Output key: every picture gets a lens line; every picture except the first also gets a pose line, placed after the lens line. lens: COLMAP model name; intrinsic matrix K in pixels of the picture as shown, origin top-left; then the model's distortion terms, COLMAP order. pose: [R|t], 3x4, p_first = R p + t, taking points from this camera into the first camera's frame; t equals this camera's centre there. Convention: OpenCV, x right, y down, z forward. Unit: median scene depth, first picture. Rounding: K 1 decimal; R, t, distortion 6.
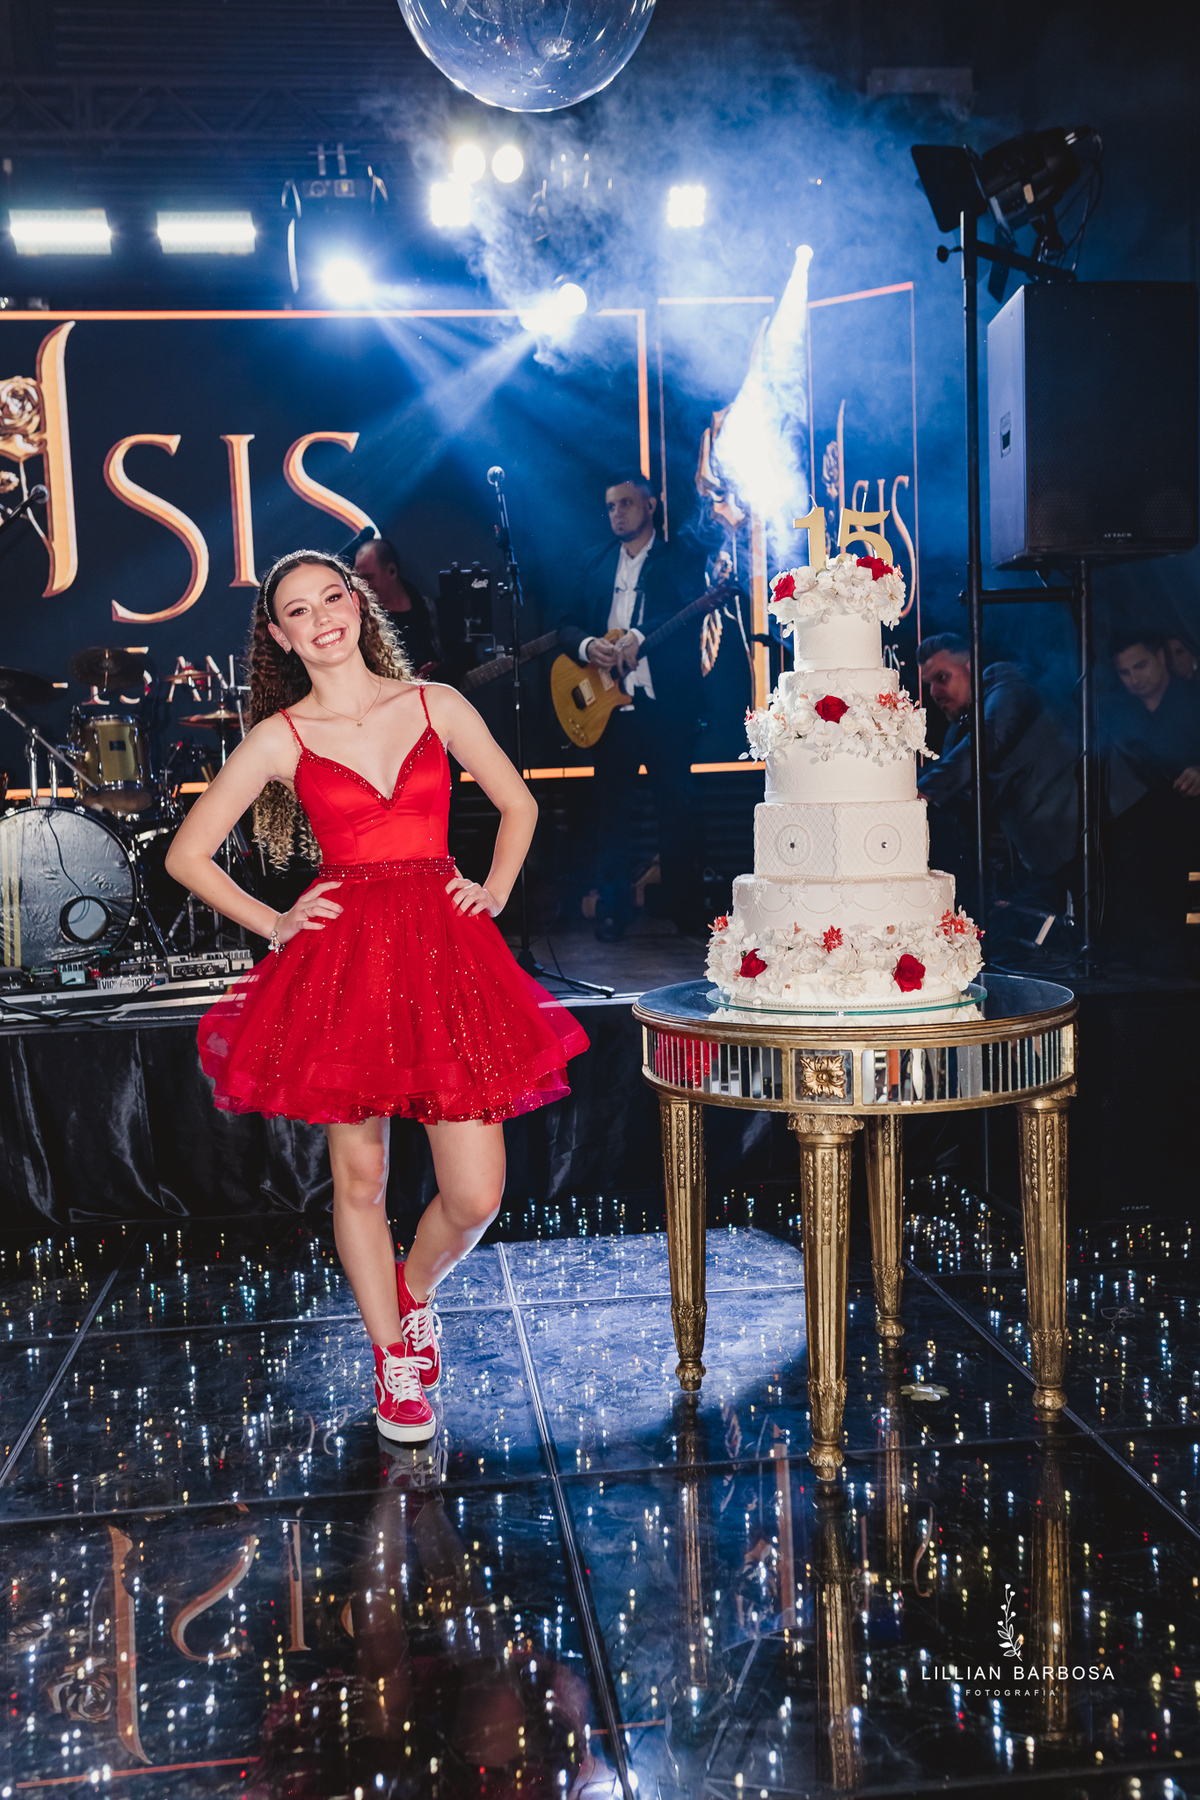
lens RADIAL K [[1731.0, 0, 599.0], [0, 1731.0, 907.7], [0, 0, 1]] dist [-0.027631, 0.106379]
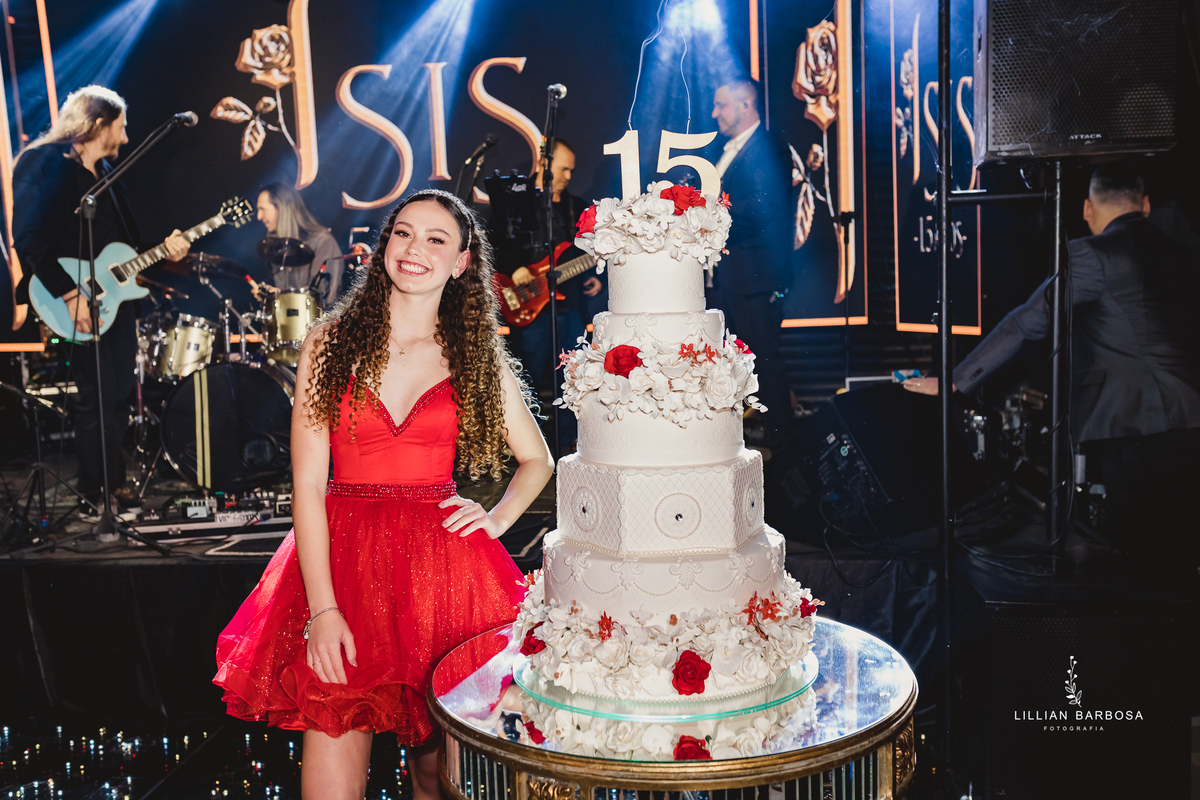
lens RADIAL K [[1154.0, 0, 600.0], [0, 1154.0, 400.0], [0, 0, 1]] dist [-0.027631, 0.106379]
pose [[0.975743, 0.026198, -0.217345, 0.115216], [-0.020816, 0.999418, 0.027016, -0.050698], [0.217927, -0.021837, 0.975721, 0.193777]]
